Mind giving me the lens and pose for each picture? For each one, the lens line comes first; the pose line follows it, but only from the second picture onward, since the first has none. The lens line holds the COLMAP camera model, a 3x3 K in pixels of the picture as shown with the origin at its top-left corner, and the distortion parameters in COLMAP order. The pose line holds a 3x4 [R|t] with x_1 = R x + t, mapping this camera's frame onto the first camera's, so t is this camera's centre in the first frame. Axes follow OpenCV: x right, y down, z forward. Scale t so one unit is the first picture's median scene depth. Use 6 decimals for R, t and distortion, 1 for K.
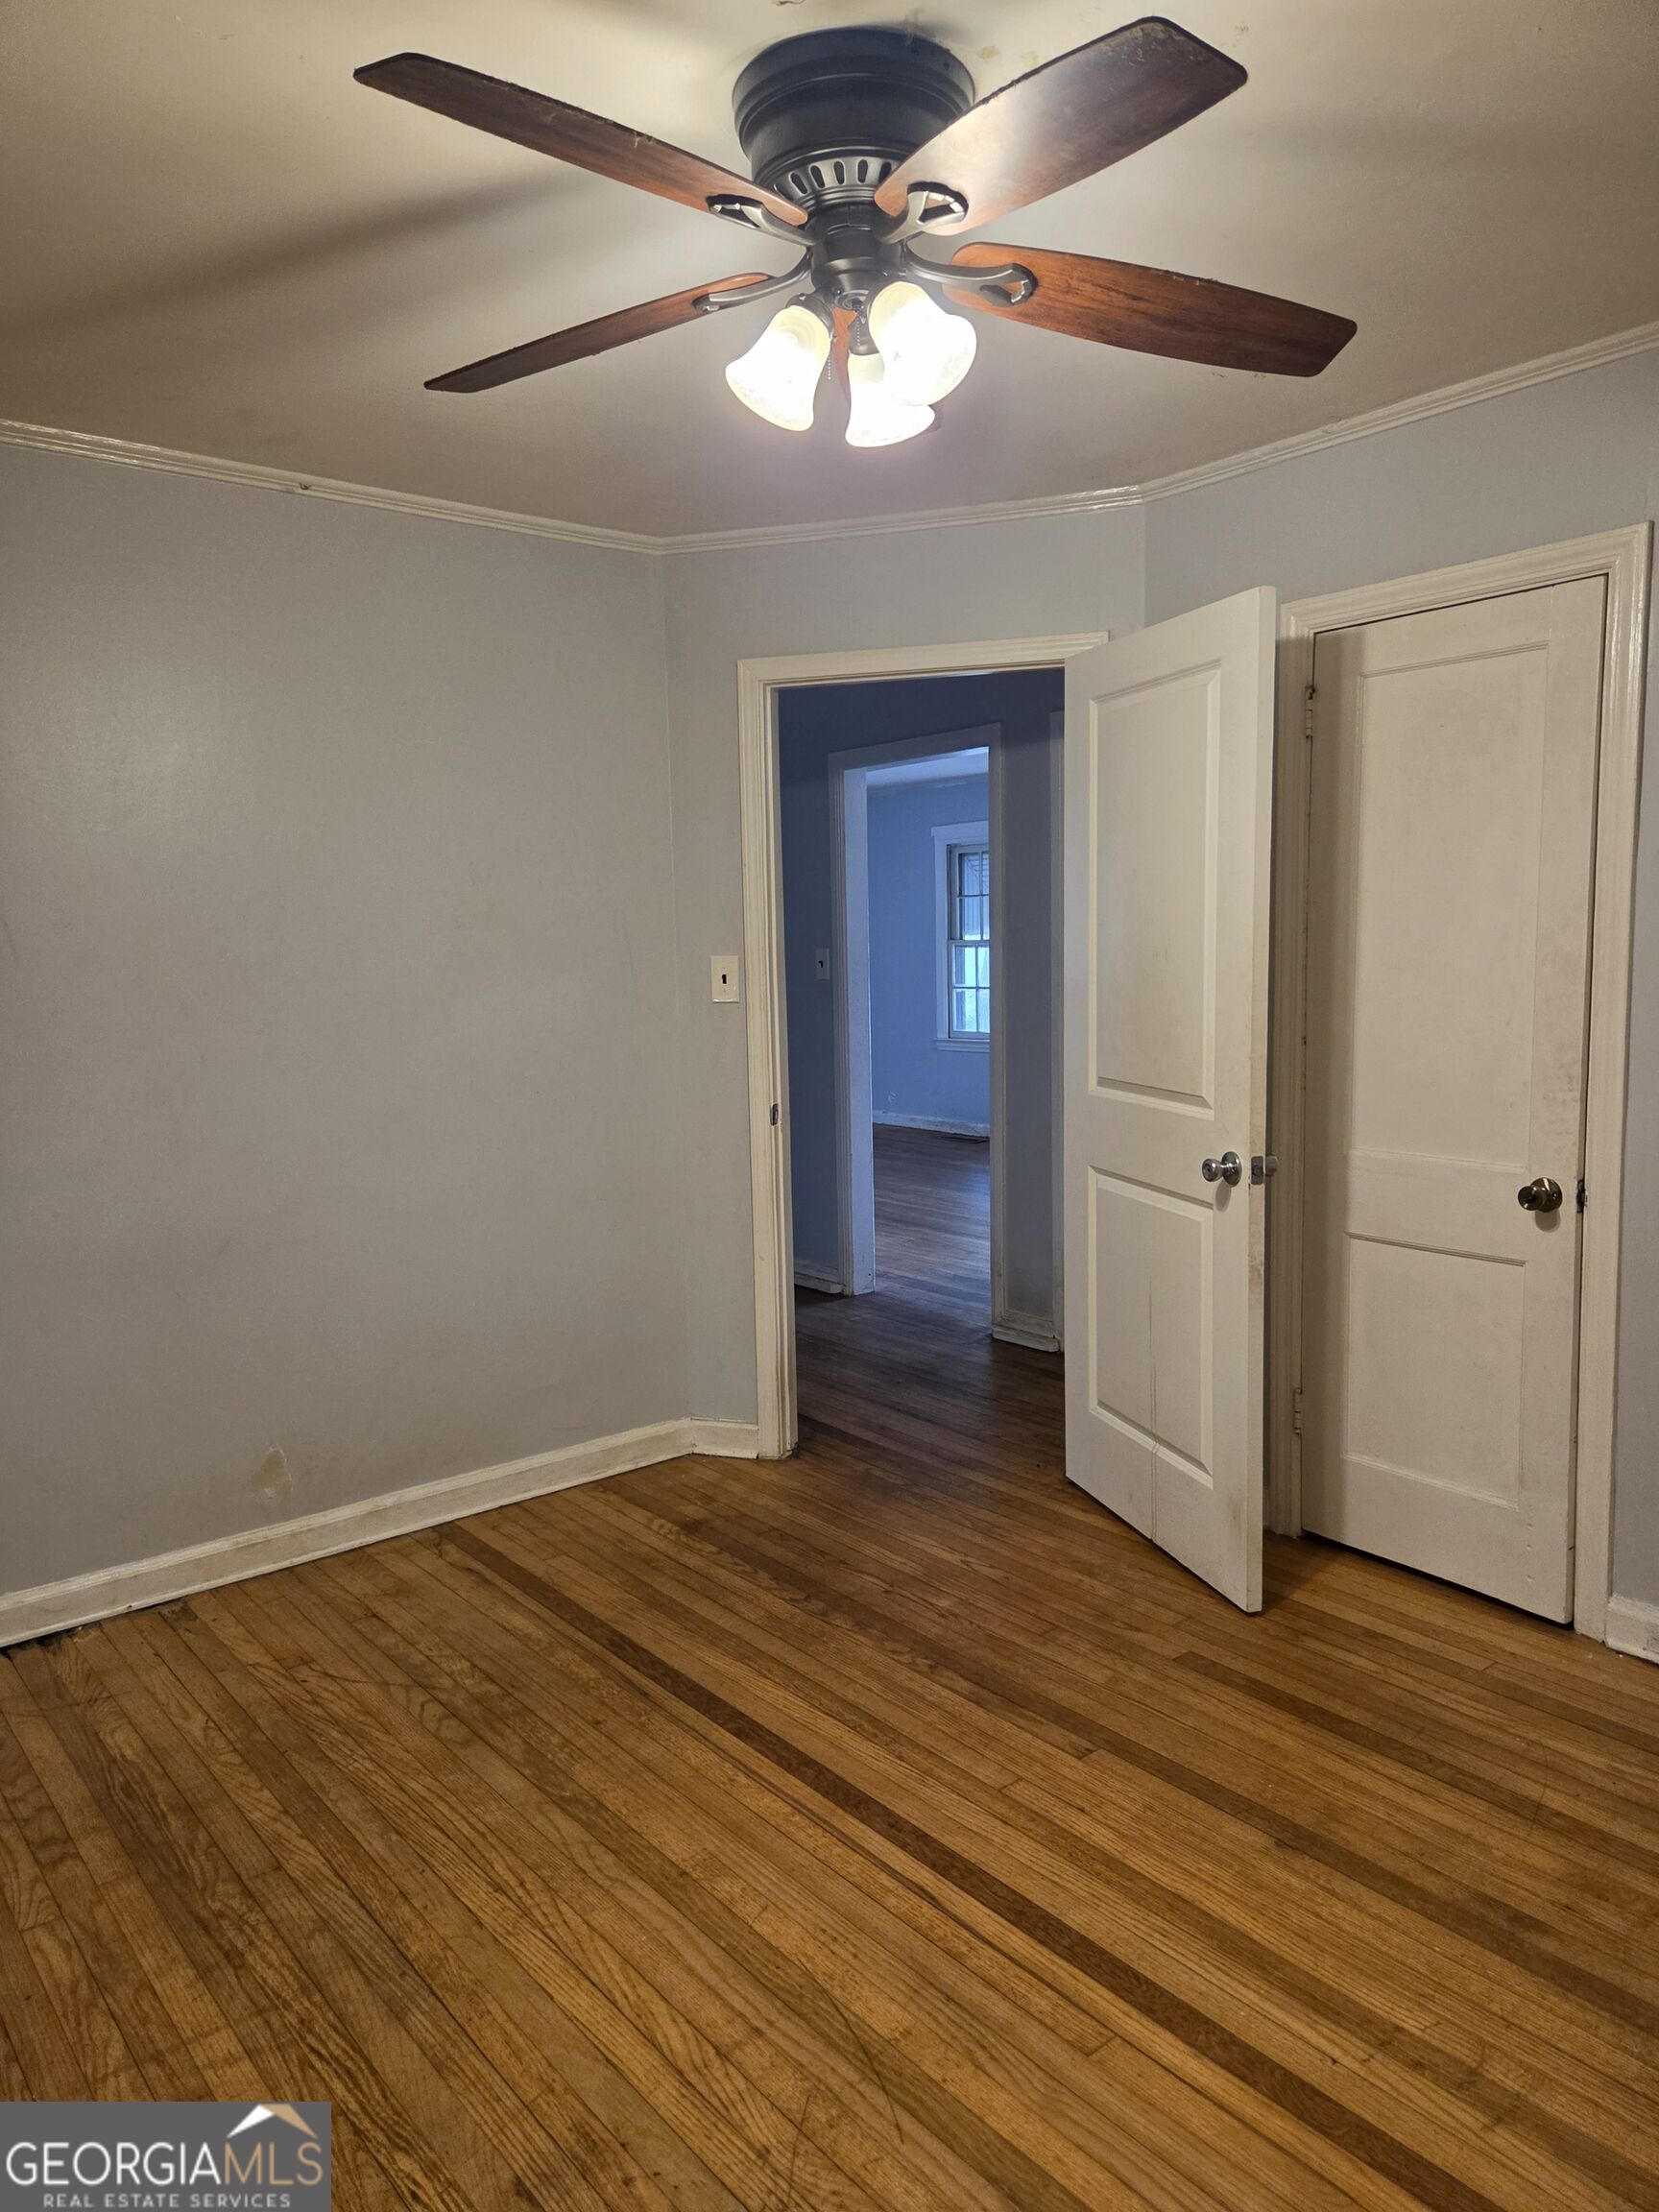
lens RADIAL K [[1498.1, 0, 831.9], [0, 1498.1, 1109.5], [0, 0, 1]] dist [0.047556, -0.026000]
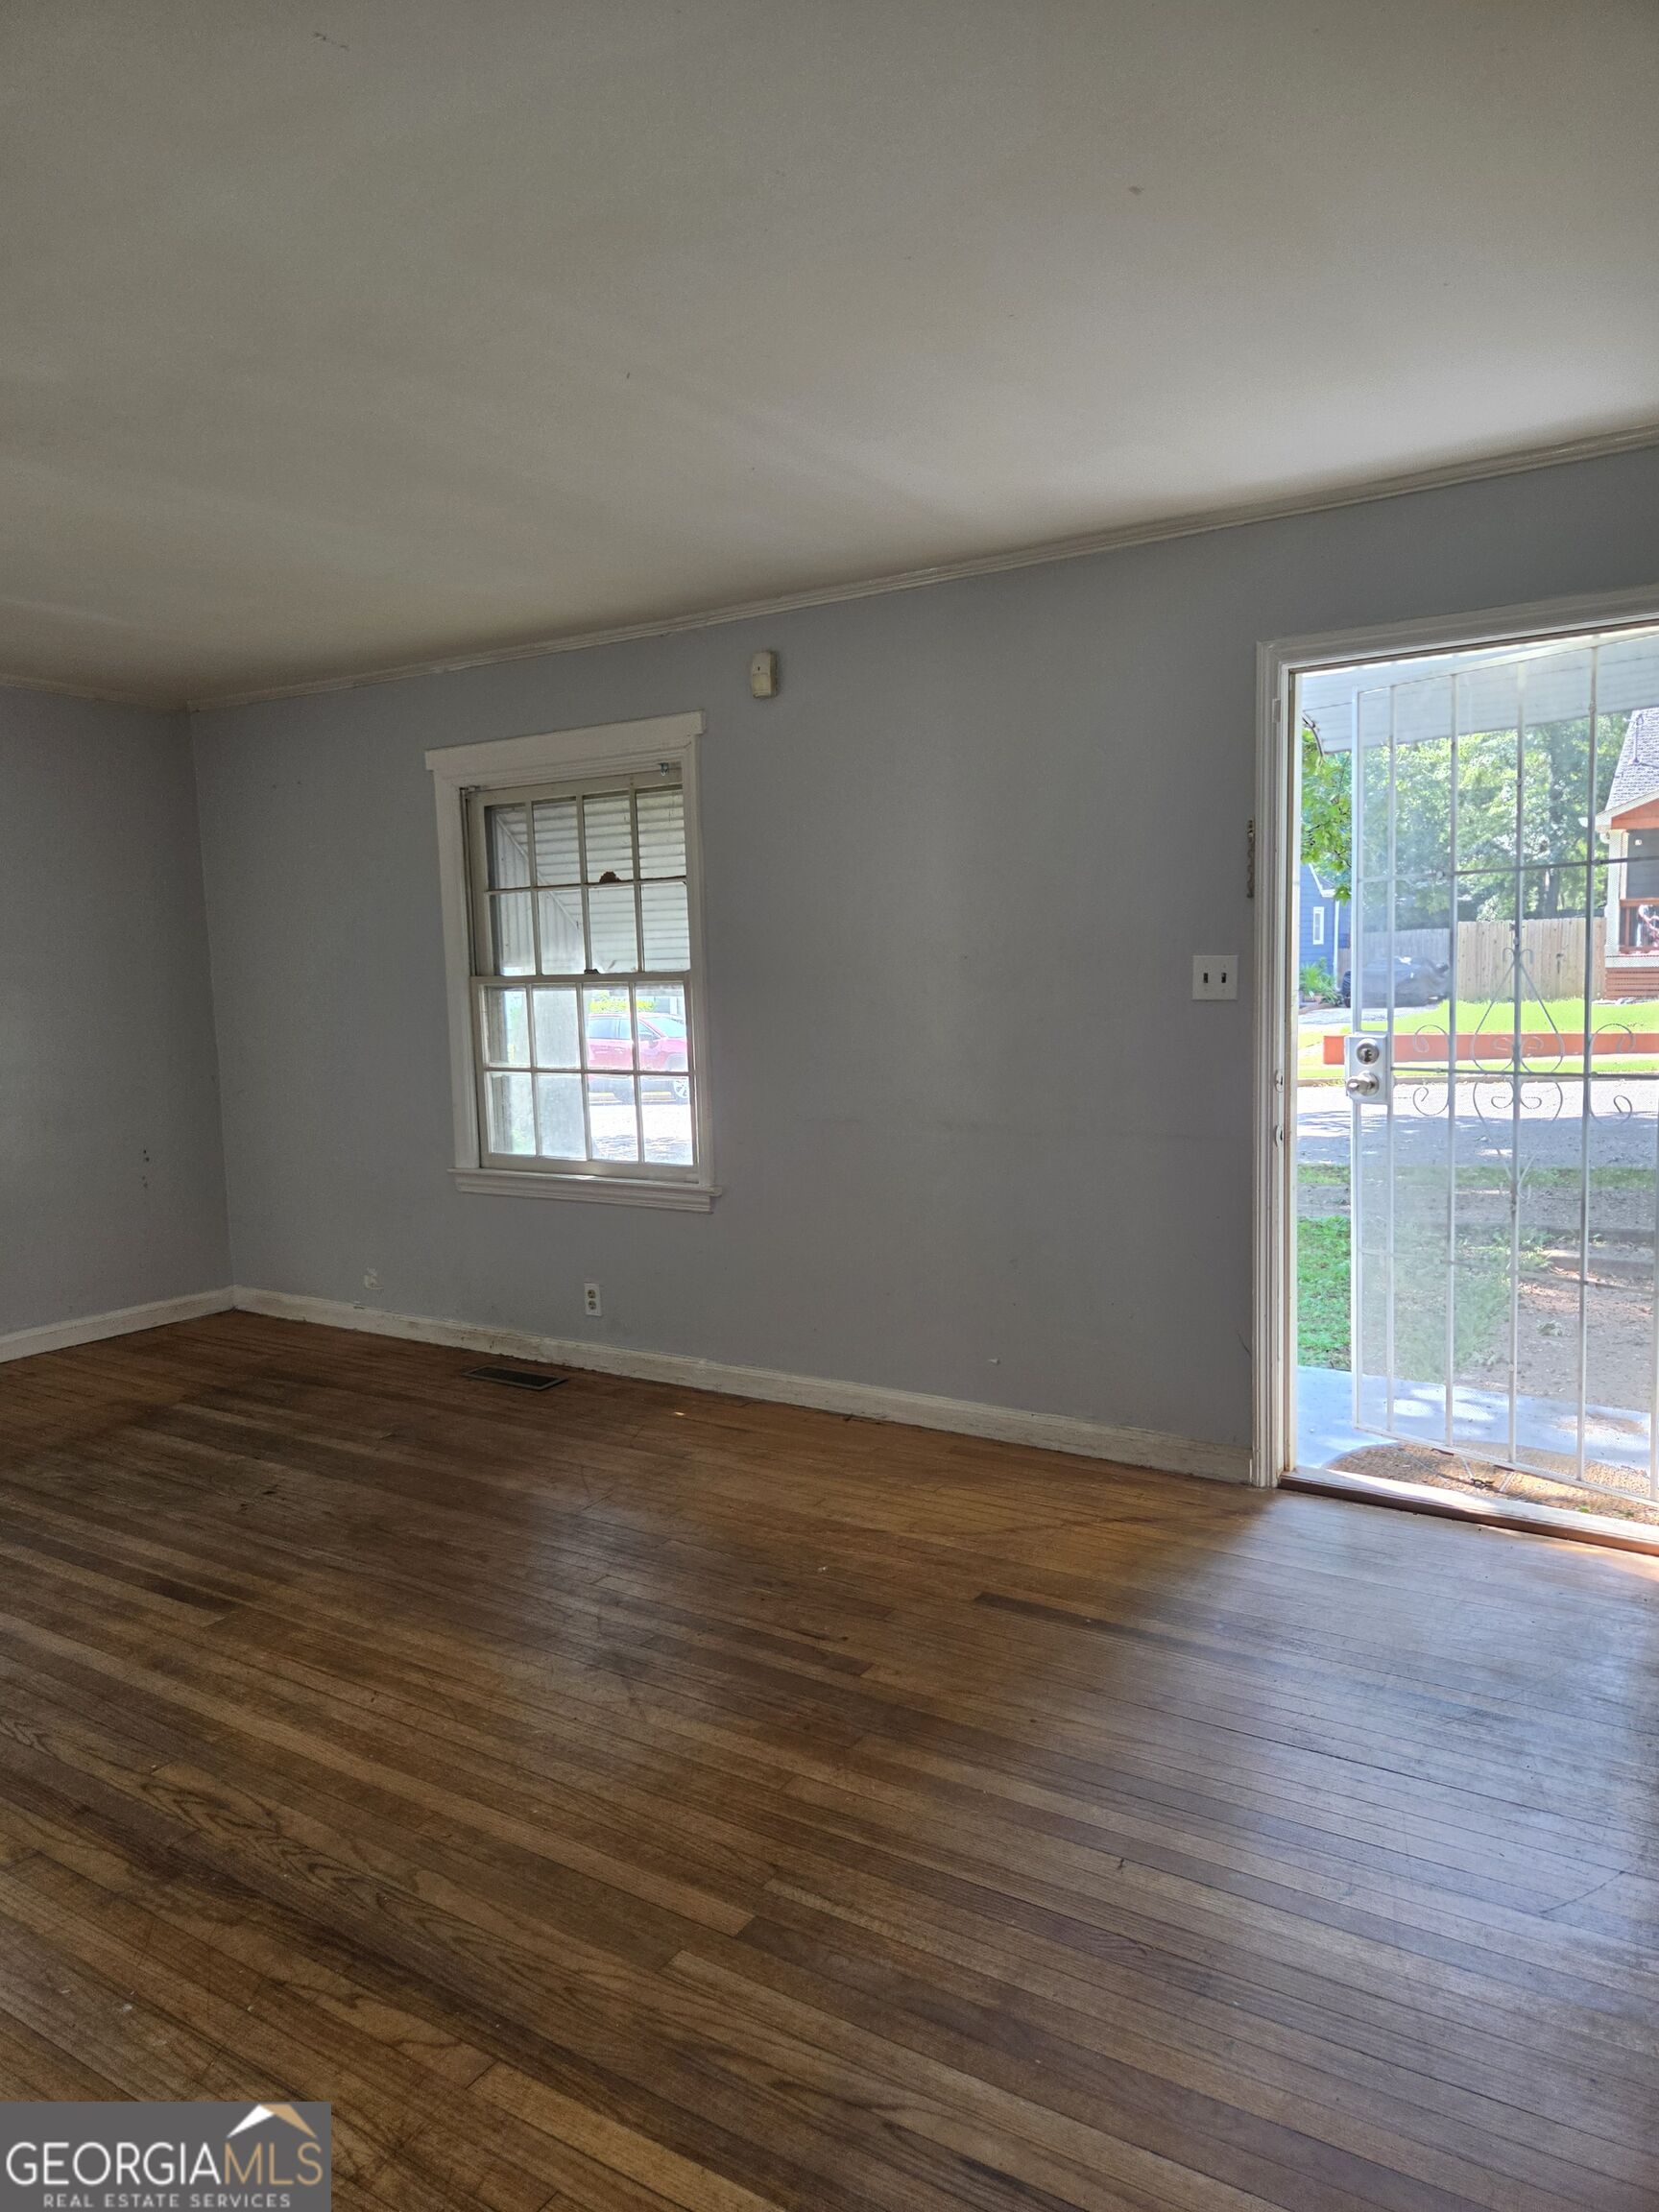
lens RADIAL K [[1498.1, 0, 835.2], [0, 1498.1, 1103.5], [0, 0, 1]] dist [0.047556, -0.026000]
pose [[0.953517, -0.037869, 0.298952, 0.090764], [0.040617, 0.999170, -0.002982, -0.139822], [-0.298591, 0.014986, 0.954264, 1.044300]]
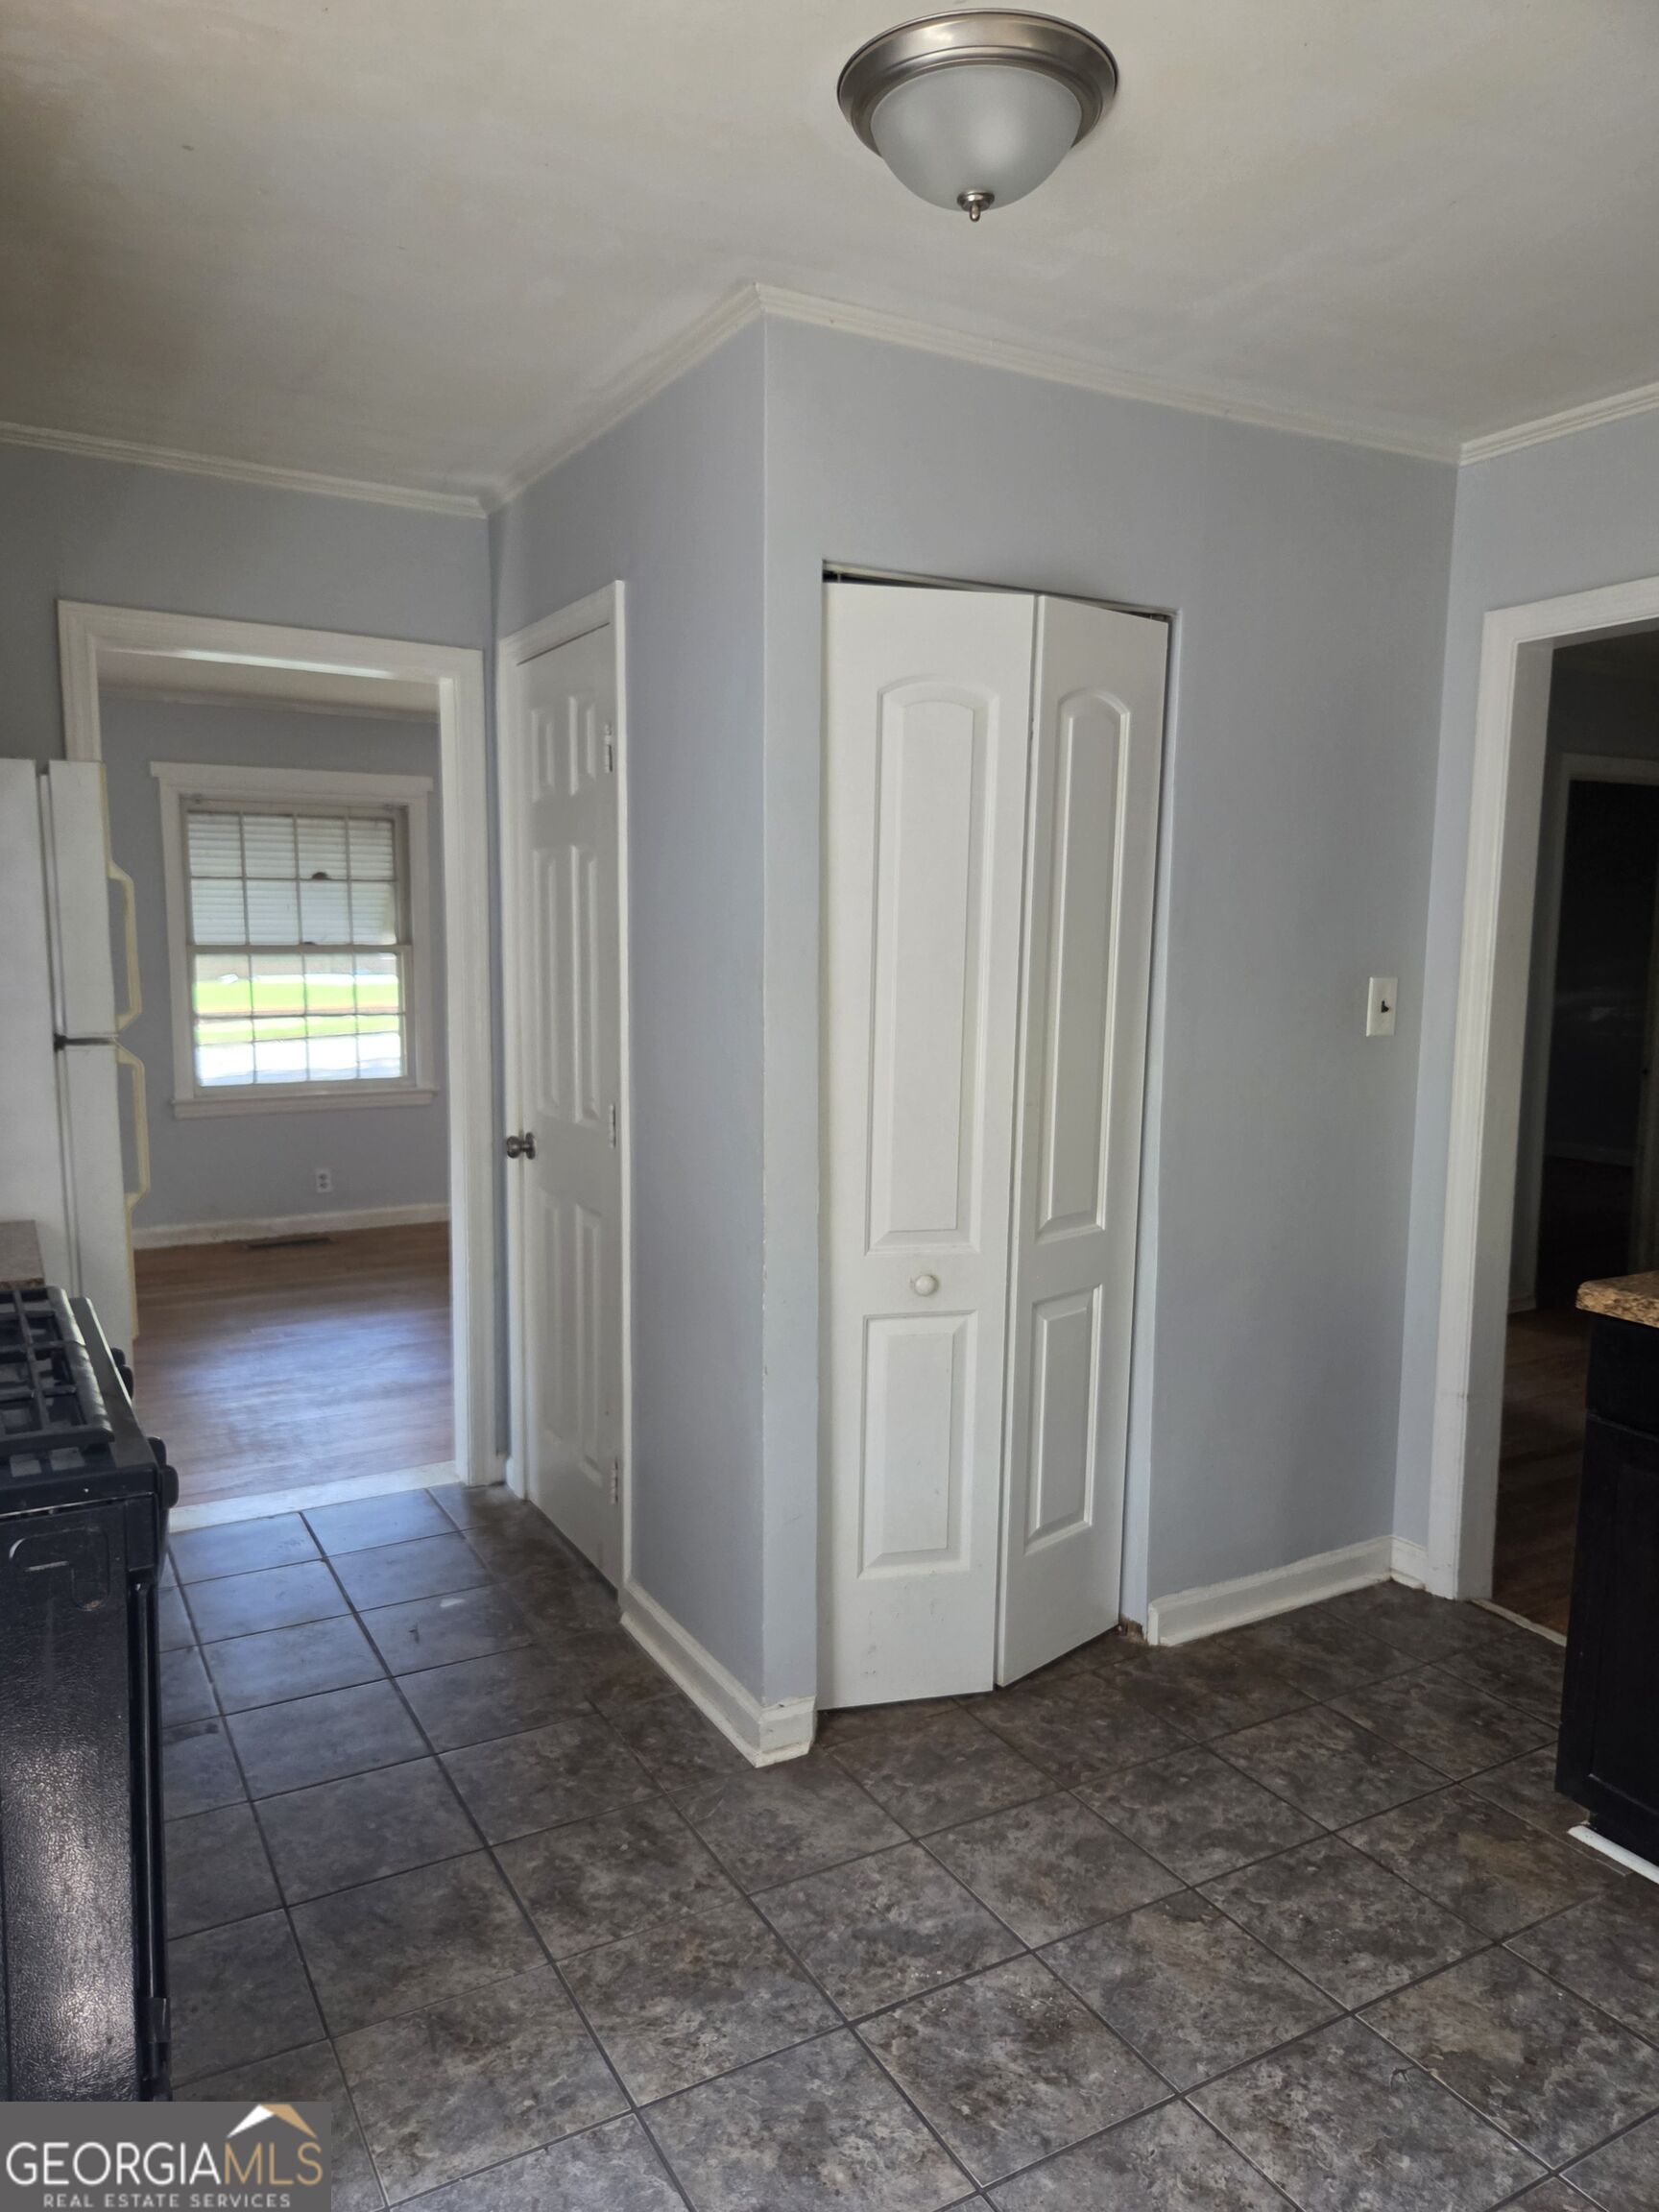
lens RADIAL K [[1498.1, 0, 838.6], [0, 1498.1, 1107.8], [0, 0, 1]] dist [0.047556, -0.026000]
pose [[0.166143, -0.095954, 0.981422, -1.129695], [0.097141, 0.992006, 0.080544, -0.151660], [-0.981305, 0.081954, 0.174135, 1.361532]]
